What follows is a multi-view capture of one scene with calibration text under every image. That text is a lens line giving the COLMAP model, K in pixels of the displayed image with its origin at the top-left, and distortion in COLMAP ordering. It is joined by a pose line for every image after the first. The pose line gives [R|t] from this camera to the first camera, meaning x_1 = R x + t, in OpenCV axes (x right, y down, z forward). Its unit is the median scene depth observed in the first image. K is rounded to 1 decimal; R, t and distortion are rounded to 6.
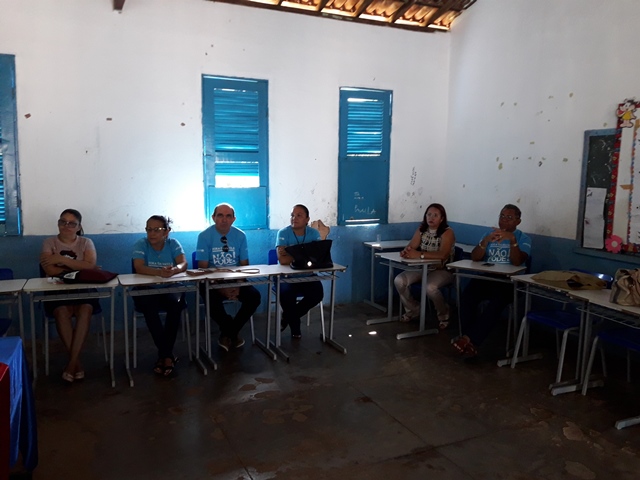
lens RADIAL K [[541.3, 0, 320.0], [0, 541.3, 240.0], [0, 0, 1]] dist [0.005951, -0.007736]
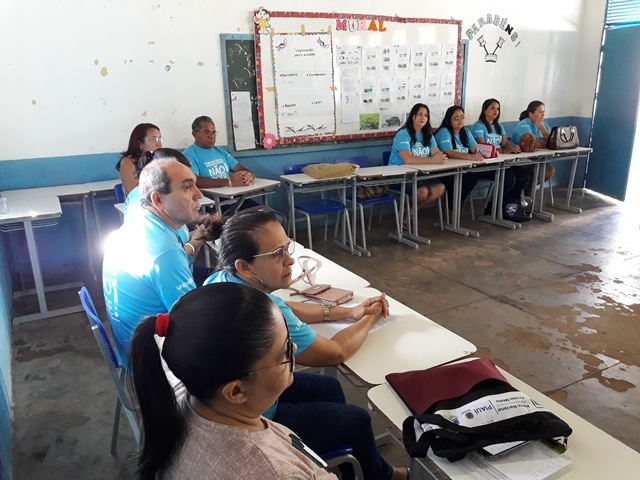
lens RADIAL K [[541.3, 0, 320.0], [0, 541.3, 240.0], [0, 0, 1]] dist [0.005951, -0.007736]
pose [[-0.071774, -0.286334, 0.955438, -0.586545], [0.149666, 0.943971, 0.294140, -0.109963], [-0.986128, 0.164108, -0.024898, 0.913166]]
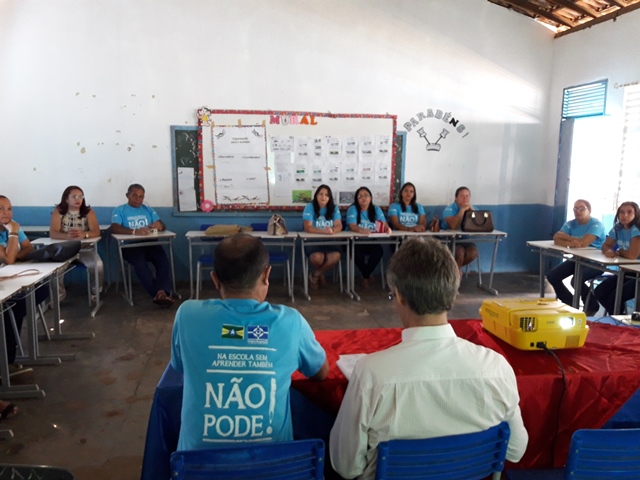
lens RADIAL K [[519.9, 0, 321.4], [0, 519.9, 247.0], [0, 0, 1]] dist [0.216716, -0.561500]
pose [[0.279179, -0.164919, 0.945971, -0.714547], [0.113980, 0.983868, 0.137888, -0.042390], [-0.953450, 0.069326, 0.293473, 0.274199]]
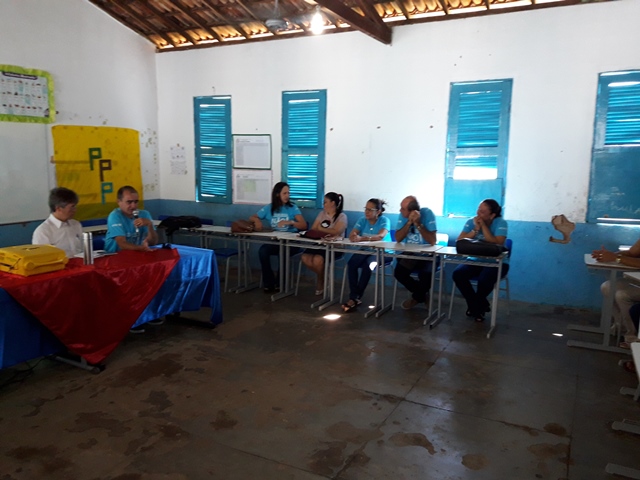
lens RADIAL K [[528.0, 0, 320.0], [0, 528.0, 240.0], [0, 0, 1]] dist [-0.007165, -0.004615]
pose [[0.598900, 0.091295, -0.795603, 0.623420], [-0.104384, 0.993904, 0.035474, 0.023921], [0.793992, 0.061802, 0.604779, 0.121717]]
